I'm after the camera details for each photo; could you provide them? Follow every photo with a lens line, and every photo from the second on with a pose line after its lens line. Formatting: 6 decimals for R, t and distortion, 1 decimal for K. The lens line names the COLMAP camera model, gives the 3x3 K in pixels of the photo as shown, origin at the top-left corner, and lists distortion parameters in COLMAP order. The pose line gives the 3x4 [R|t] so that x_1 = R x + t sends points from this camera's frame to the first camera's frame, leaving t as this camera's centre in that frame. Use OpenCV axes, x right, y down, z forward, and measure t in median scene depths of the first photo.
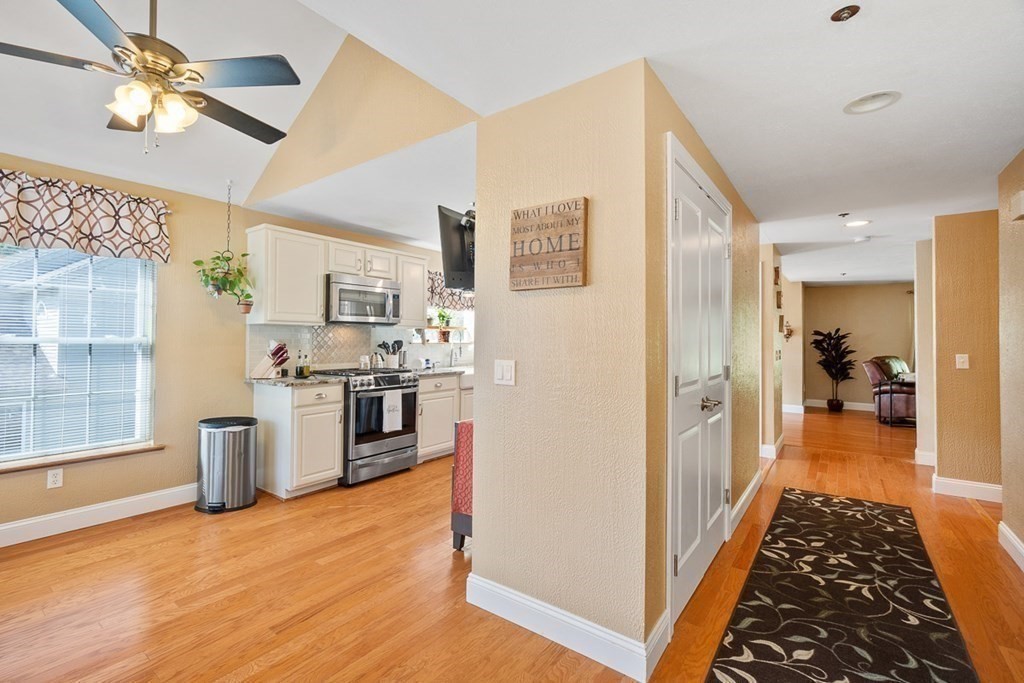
lens RADIAL K [[444.5, 0, 516.6], [0, 444.5, 334.7], [0, 0, 1]] dist [0.002694, -0.001091]
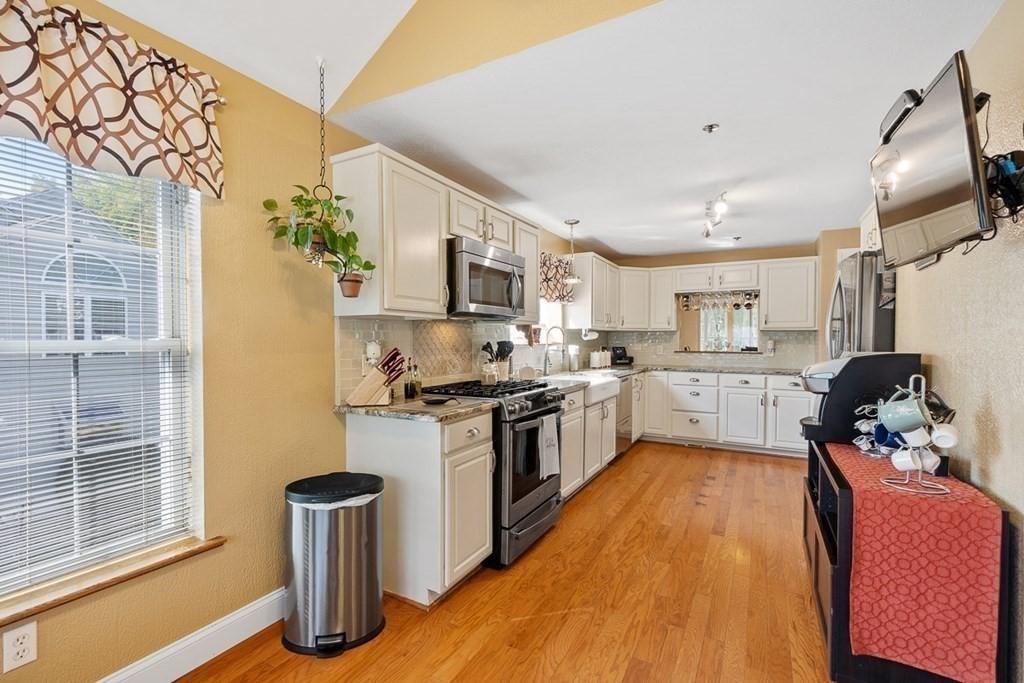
lens RADIAL K [[444.5, 0, 511.2], [0, 444.5, 347.0], [0, 0, 1]] dist [0.002694, -0.001091]
pose [[0.990997, -0.008380, 0.133618, -0.532288], [0.004063, 0.999462, 0.032553, -0.000637], [-0.133819, -0.031717, 0.990498, 0.438418]]
